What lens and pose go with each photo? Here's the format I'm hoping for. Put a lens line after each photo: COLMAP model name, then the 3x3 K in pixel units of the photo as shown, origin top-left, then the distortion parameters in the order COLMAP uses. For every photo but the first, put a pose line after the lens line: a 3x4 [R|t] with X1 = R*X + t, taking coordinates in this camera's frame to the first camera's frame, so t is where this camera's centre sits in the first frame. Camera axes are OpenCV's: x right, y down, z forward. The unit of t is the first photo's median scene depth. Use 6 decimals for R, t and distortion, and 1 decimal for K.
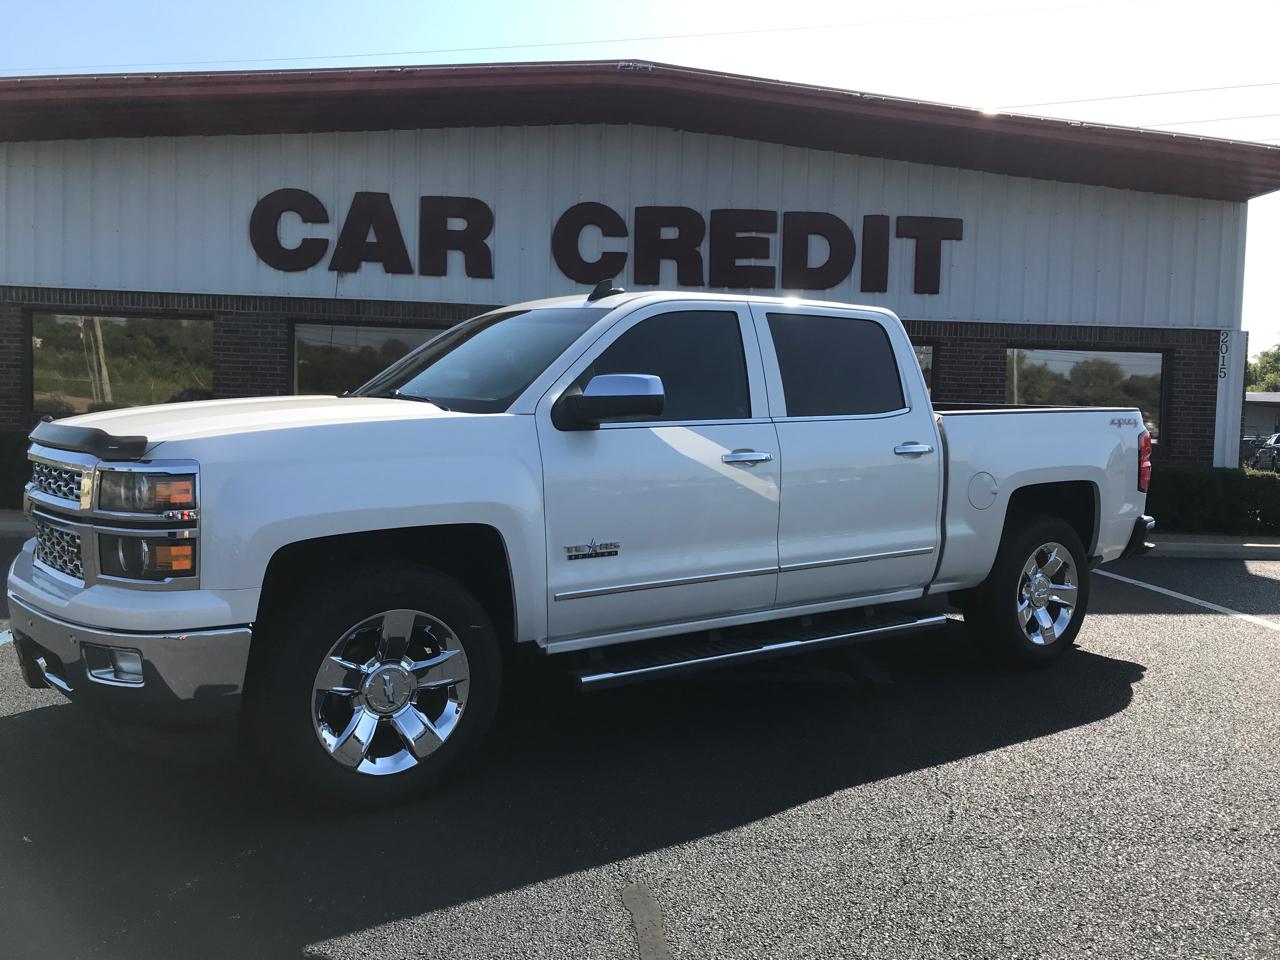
lens RADIAL K [[1014.7, 0, 618.7], [0, 1014.7, 467.3], [0, 0, 1]] dist [0.014345, -0.003259]
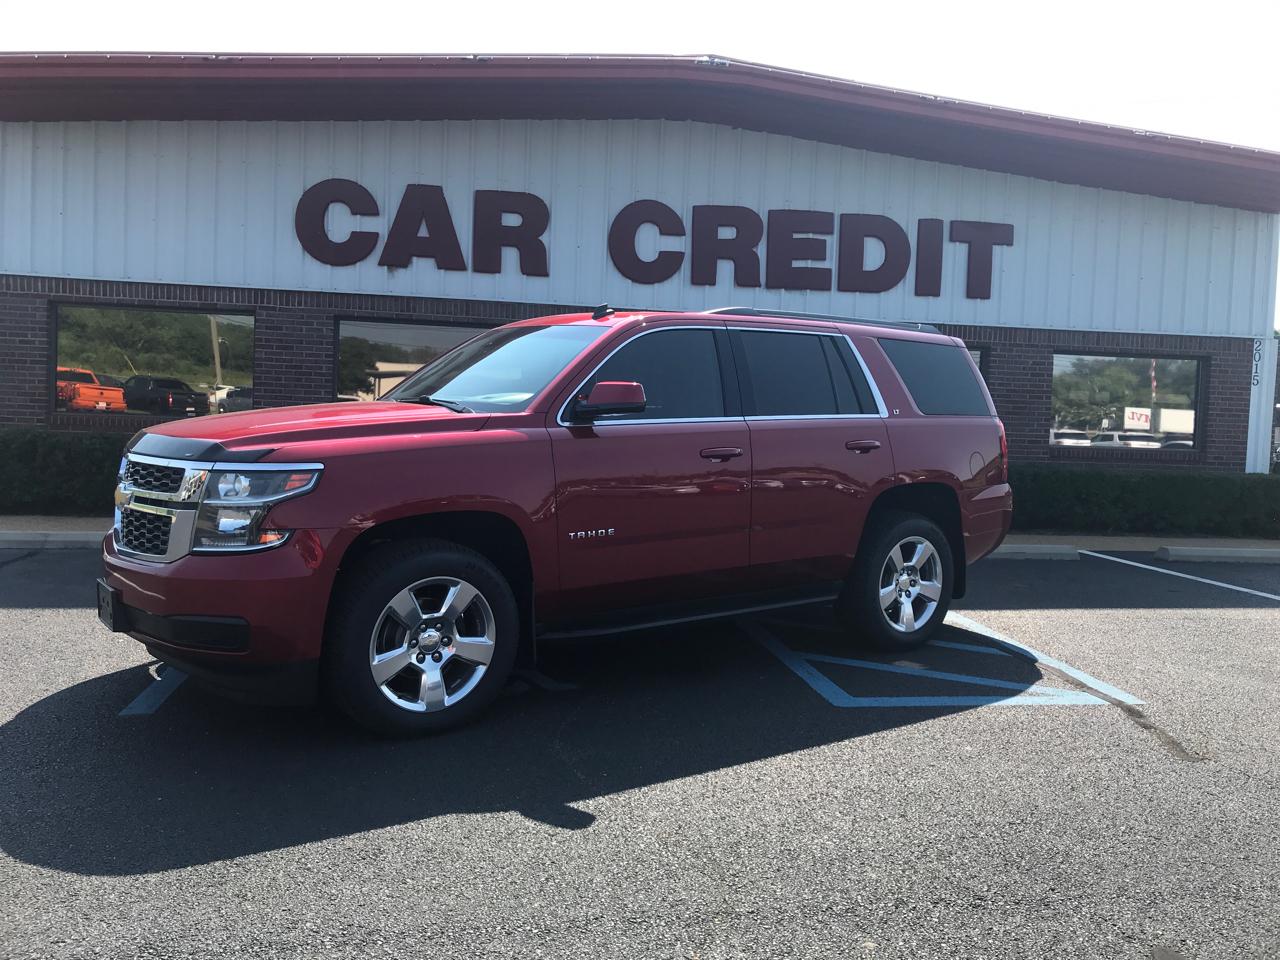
lens RADIAL K [[1014.7, 0, 612.8], [0, 1014.7, 468.7], [0, 0, 1]] dist [0.014345, -0.003259]
pose [[0.997311, 0.002672, 0.073241, -0.132725], [-0.003084, 0.999980, 0.005506, -0.007818], [-0.073225, -0.005717, 0.997299, 0.026783]]
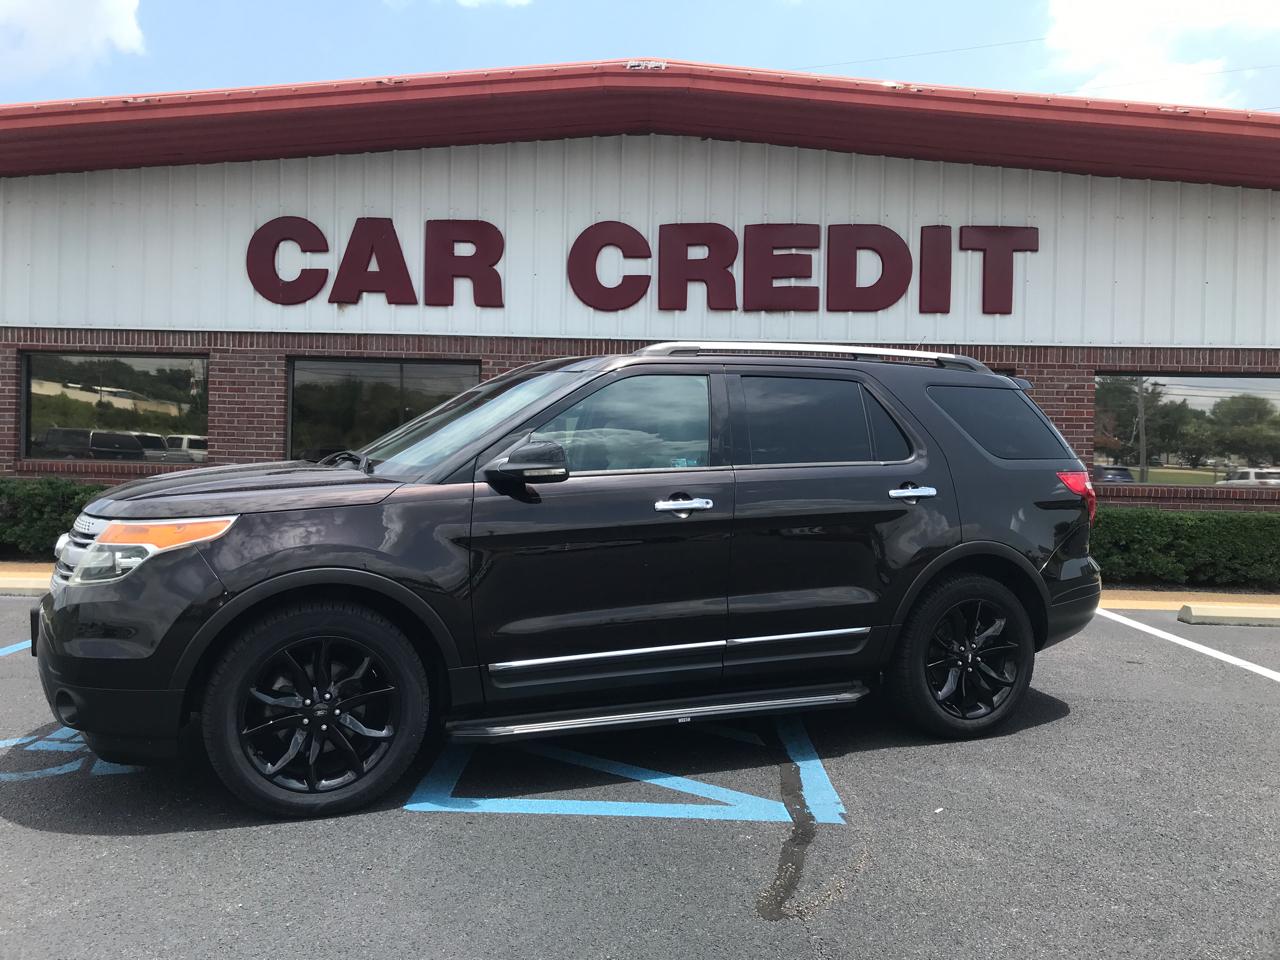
lens RADIAL K [[1014.7, 0, 627.9], [0, 1014.7, 469.2], [0, 0, 1]] dist [0.014345, -0.003259]
pose [[0.994245, -0.006028, -0.106959, 0.083872], [0.001657, 0.999162, -0.040903, -0.003442], [0.107115, 0.040490, 0.993422, 0.112339]]
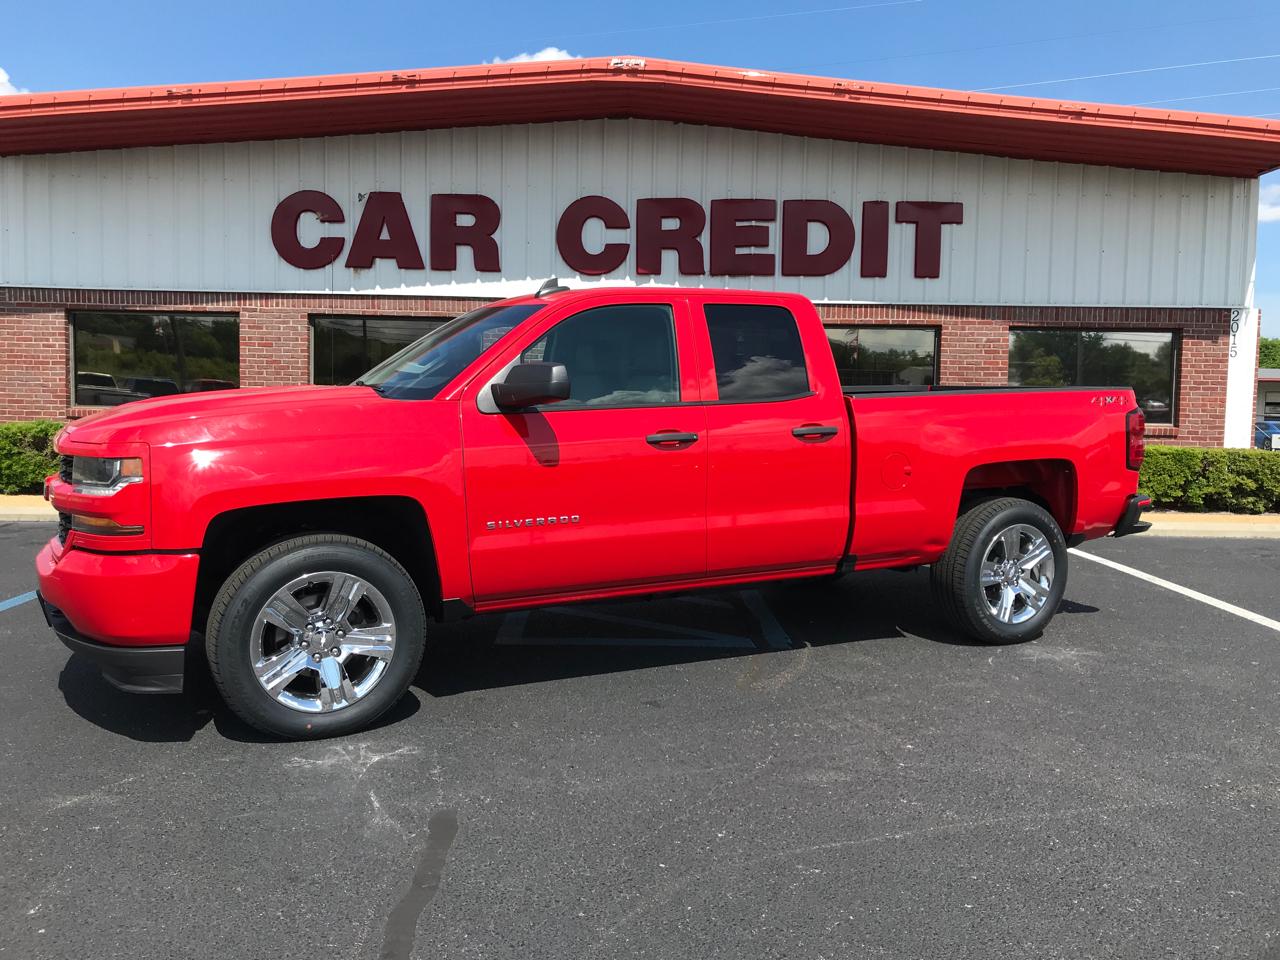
lens RADIAL K [[1014.7, 0, 624.3], [0, 1014.7, 466.3], [0, 0, 1]] dist [0.014345, -0.003259]
pose [[0.997637, -0.007679, -0.068282, 0.072140], [0.008468, 0.999901, 0.011274, 0.002677], [0.068188, -0.011826, 0.997602, -0.031985]]
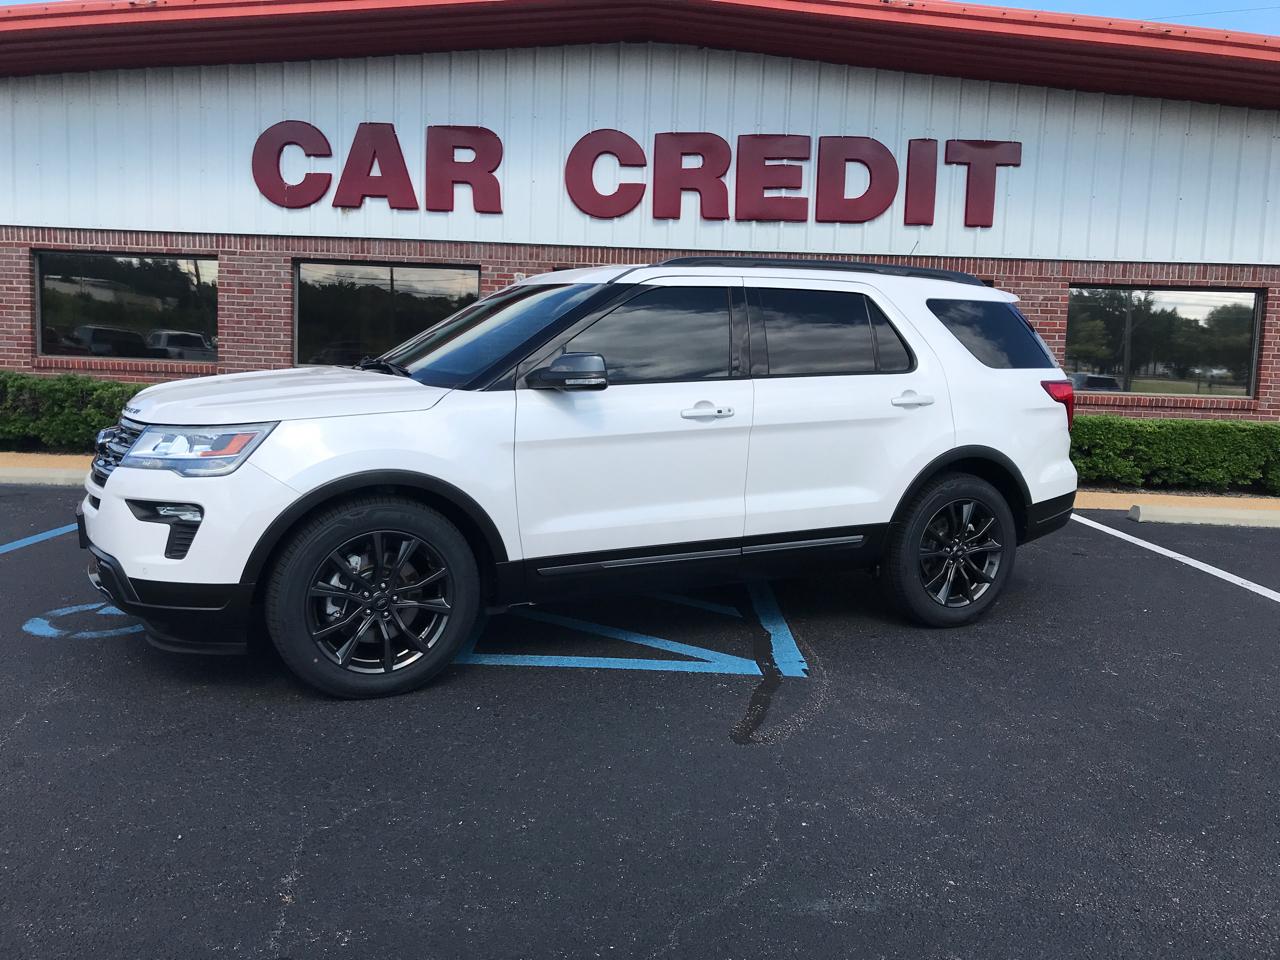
lens RADIAL K [[1014.7, 0, 627.7], [0, 1014.7, 463.7], [0, 0, 1]] dist [0.014345, -0.003259]
pose [[0.995214, 0.014598, -0.096623, 0.085707], [-0.009860, 0.998734, 0.049336, -0.002571], [0.097221, -0.048147, 0.994098, 0.064535]]
